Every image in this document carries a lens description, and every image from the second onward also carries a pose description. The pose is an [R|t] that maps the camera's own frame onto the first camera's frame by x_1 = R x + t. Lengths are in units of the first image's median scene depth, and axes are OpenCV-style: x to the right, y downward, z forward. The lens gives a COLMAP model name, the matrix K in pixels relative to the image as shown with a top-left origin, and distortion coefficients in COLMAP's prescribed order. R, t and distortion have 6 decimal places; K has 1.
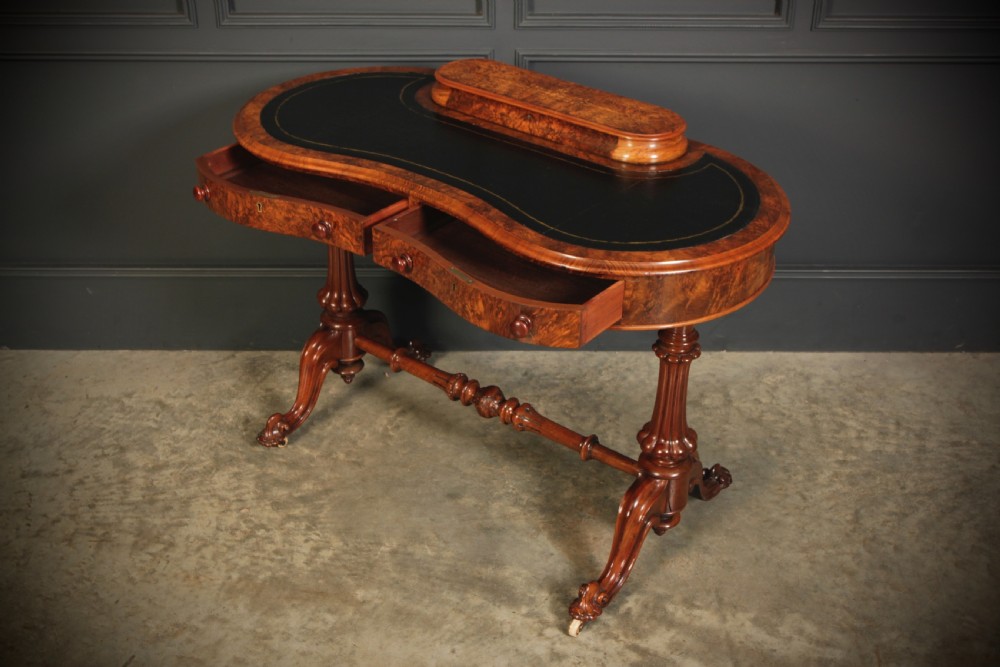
lens RADIAL K [[1287.8, 0, 500.0], [0, 1287.8, 343.3], [0, 0, 1]] dist [-0.026352, 0.000000]
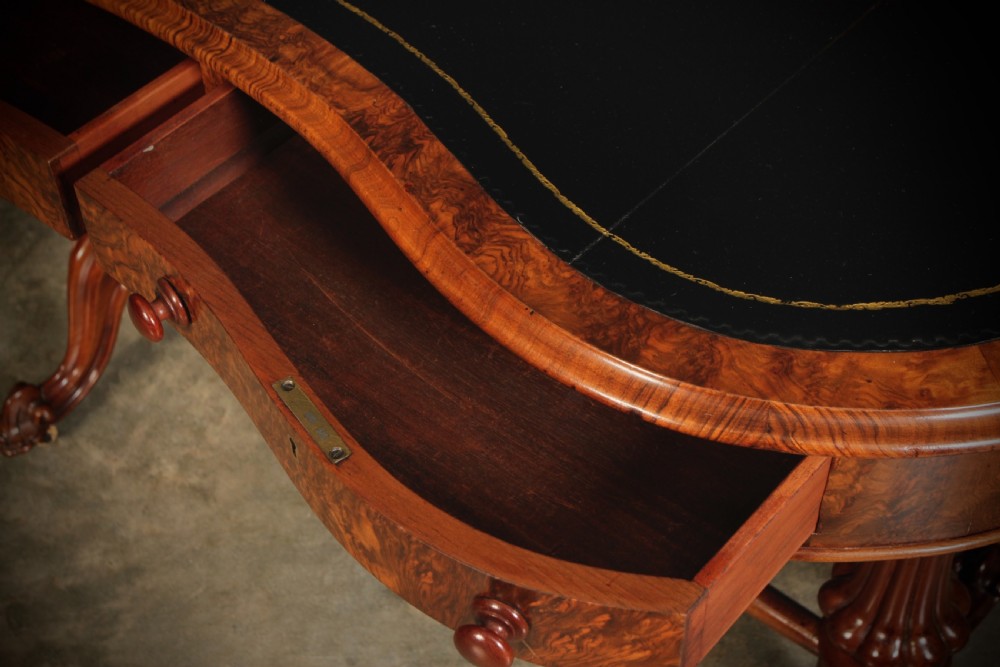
lens RADIAL K [[1675.0, 0, 497.8], [0, 1675.0, 348.7], [0, 0, 1]] dist [0.016182, 0.000000]
pose [[0.998820, 0.010471, -0.047413, 0.026724], [0.004108, 0.954745, 0.297398, -0.146581], [0.048381, -0.297242, 0.953576, 0.469610]]
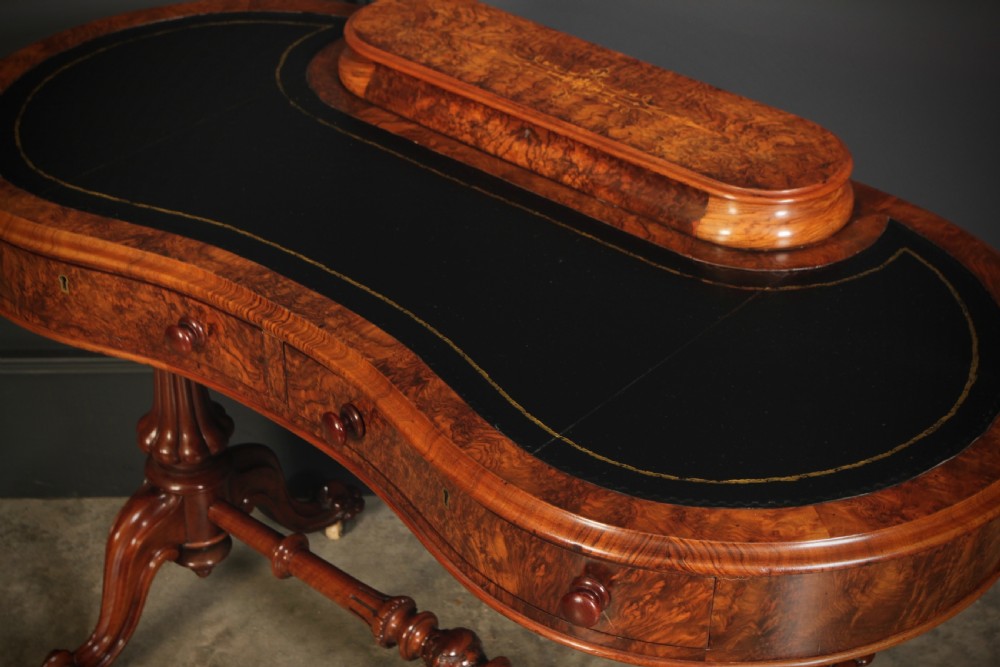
lens RADIAL K [[1799.7, 0, 502.0], [0, 1799.7, 342.1], [0, 0, 1]] dist [0.035472, 0.000000]
pose [[0.999559, 0.009816, -0.028038, 0.030370], [-0.008183, 0.998295, 0.057794, -0.125706], [0.028557, -0.057539, 0.997935, 0.289309]]
